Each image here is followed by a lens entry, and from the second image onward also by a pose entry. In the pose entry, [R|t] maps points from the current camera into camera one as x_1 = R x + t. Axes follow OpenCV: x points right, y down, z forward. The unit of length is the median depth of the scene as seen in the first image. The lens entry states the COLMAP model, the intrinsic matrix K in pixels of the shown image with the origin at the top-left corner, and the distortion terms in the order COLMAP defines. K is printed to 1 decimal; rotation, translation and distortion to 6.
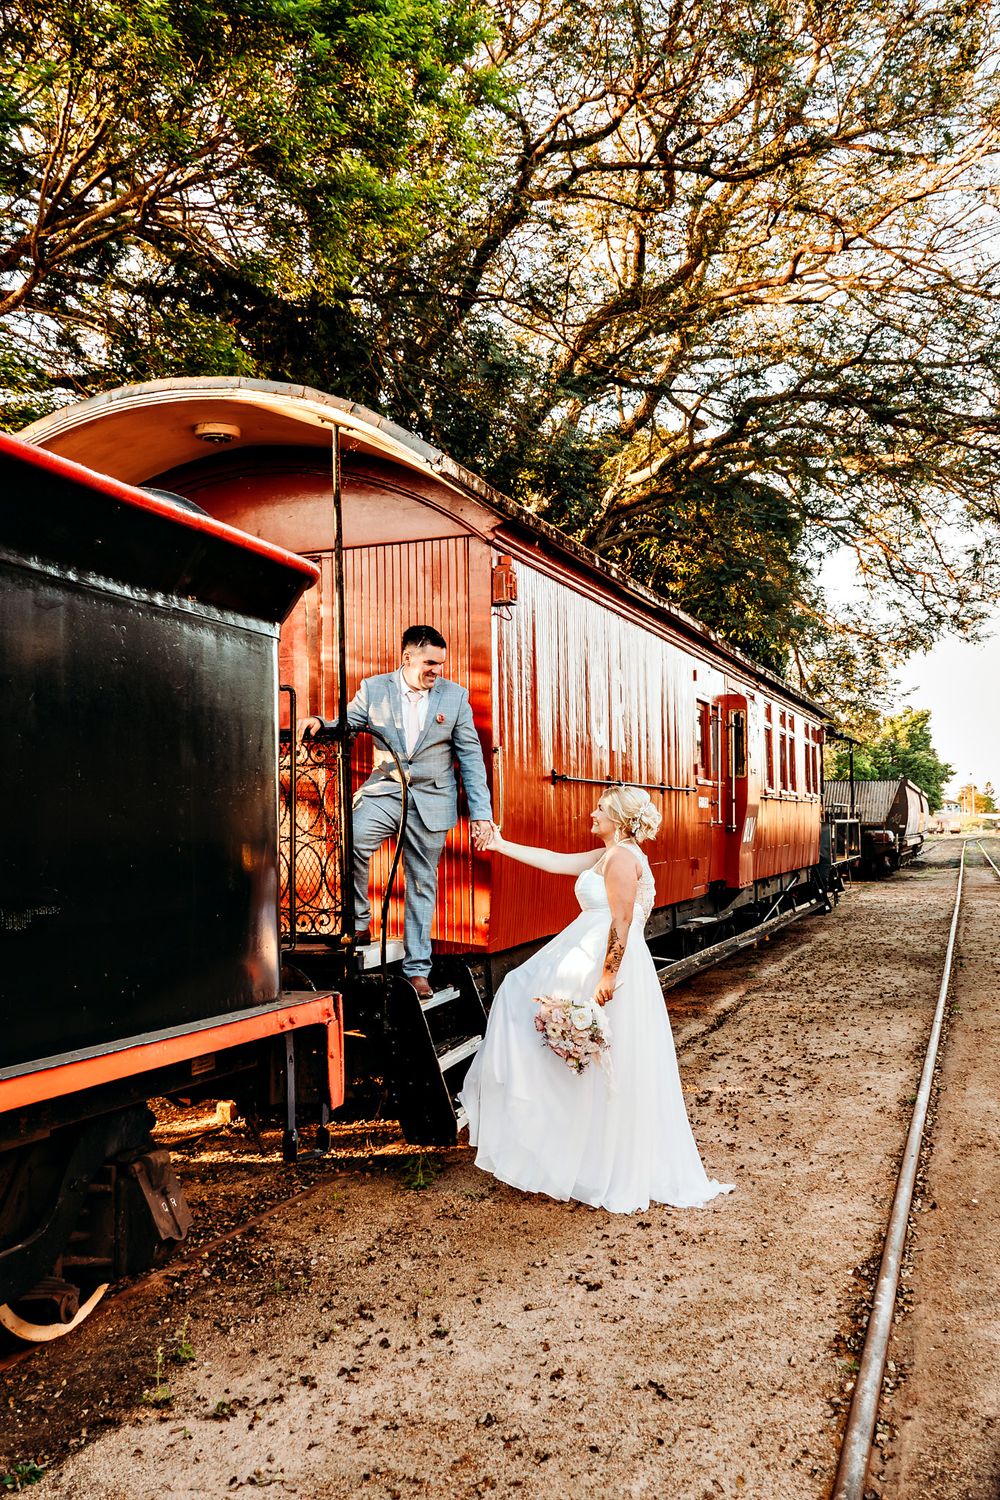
lens RADIAL K [[1380.0, 0, 497.4], [0, 1380.0, 750.6], [0, 0, 1]] dist [0.017397, 0.000000]
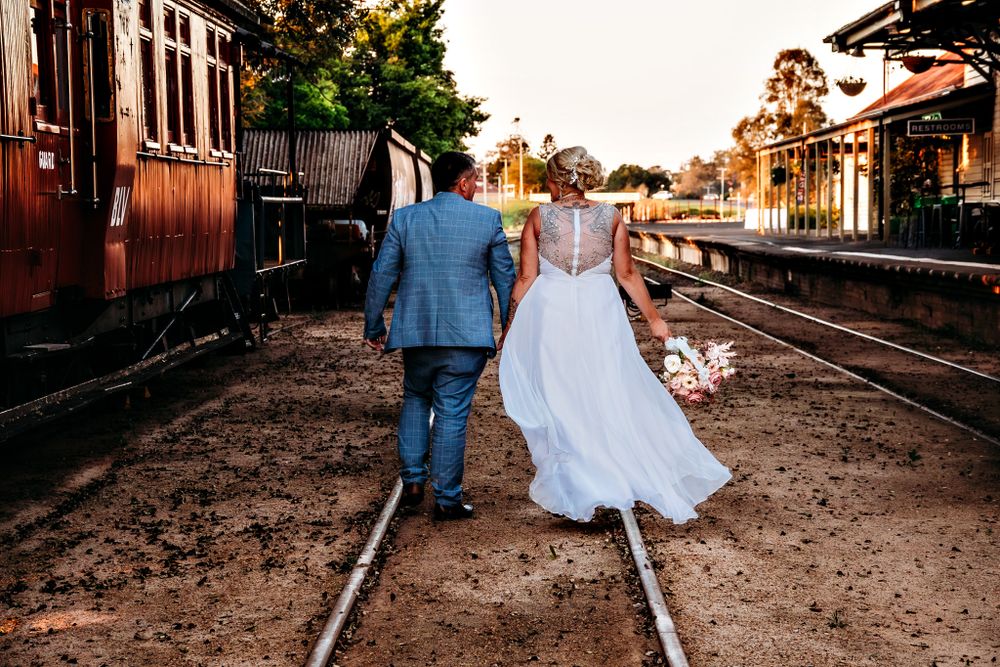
lens RADIAL K [[2704.0, 0, 499.2], [0, 2704.0, 334.2], [0, 0, 1]] dist [0.830845, 0.000000]
pose [[0.948217, -0.019760, 0.317008, -0.037441], [-0.011000, 0.995421, 0.094949, -0.003708], [-0.317433, -0.093520, 0.943658, -0.173041]]
